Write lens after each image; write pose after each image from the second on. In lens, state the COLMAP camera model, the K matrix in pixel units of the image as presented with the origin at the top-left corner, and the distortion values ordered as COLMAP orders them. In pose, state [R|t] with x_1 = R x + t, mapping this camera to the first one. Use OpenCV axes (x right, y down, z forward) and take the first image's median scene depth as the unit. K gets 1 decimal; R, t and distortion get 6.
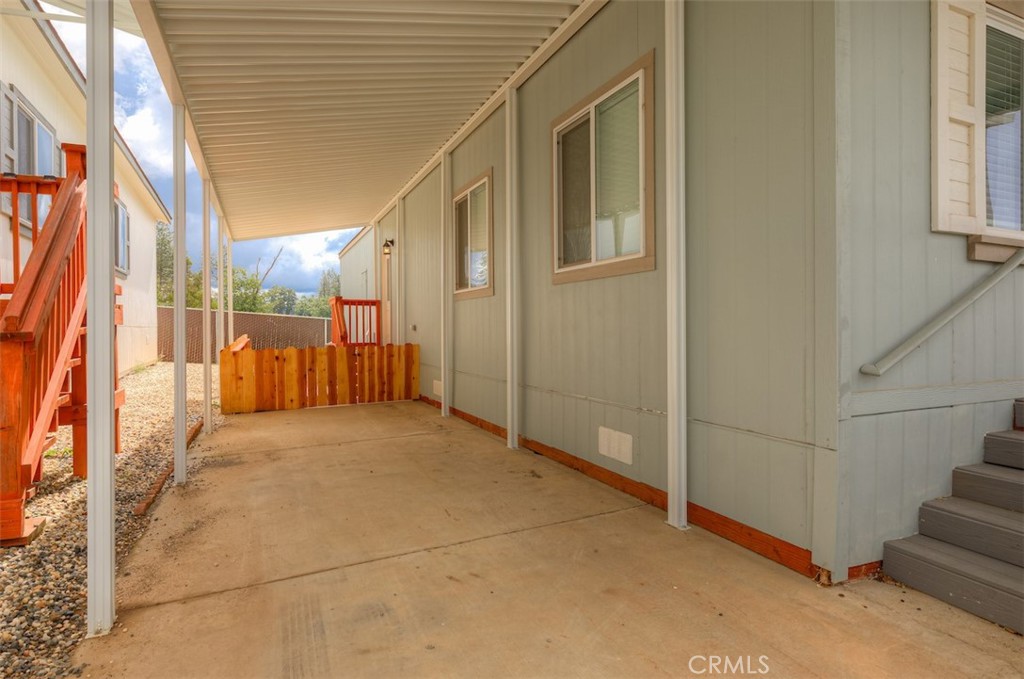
lens RADIAL K [[510.8, 0, 507.6], [0, 510.8, 330.6], [0, 0, 1]] dist [-0.010879, 0.002241]
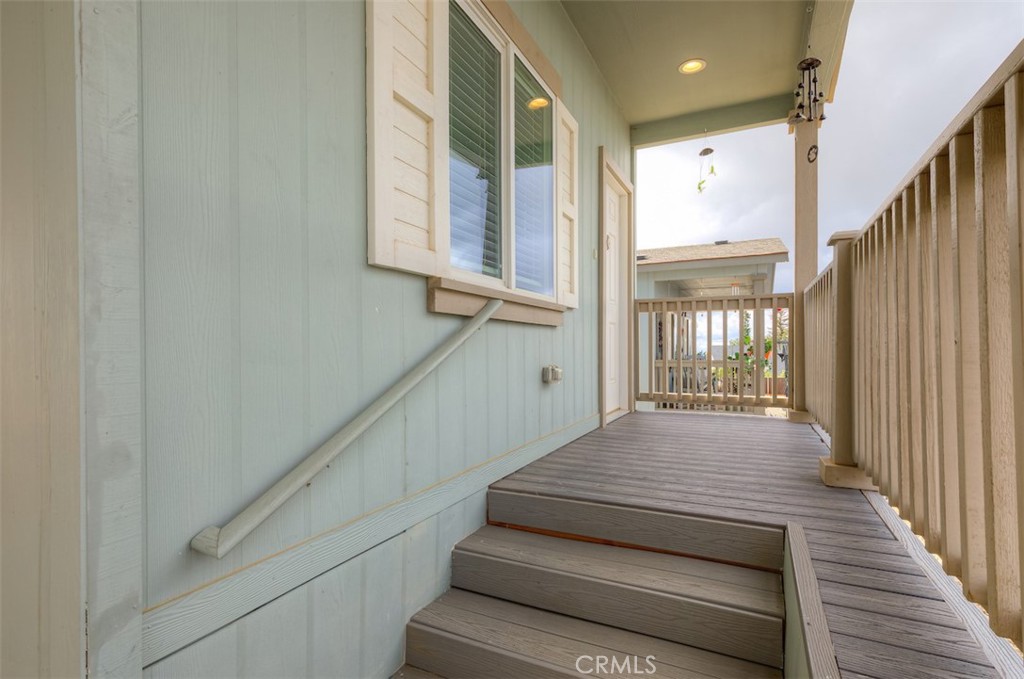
lens RADIAL K [[487.3, 0, 509.9], [0, 487.3, 343.7], [0, 0, 1]] dist [0.001059, 0.002052]
pose [[0.753061, 0.001738, 0.657949, 0.553225], [0.005065, 0.999952, -0.008438, -0.089335], [-0.657932, 0.009686, 0.753015, 0.419710]]
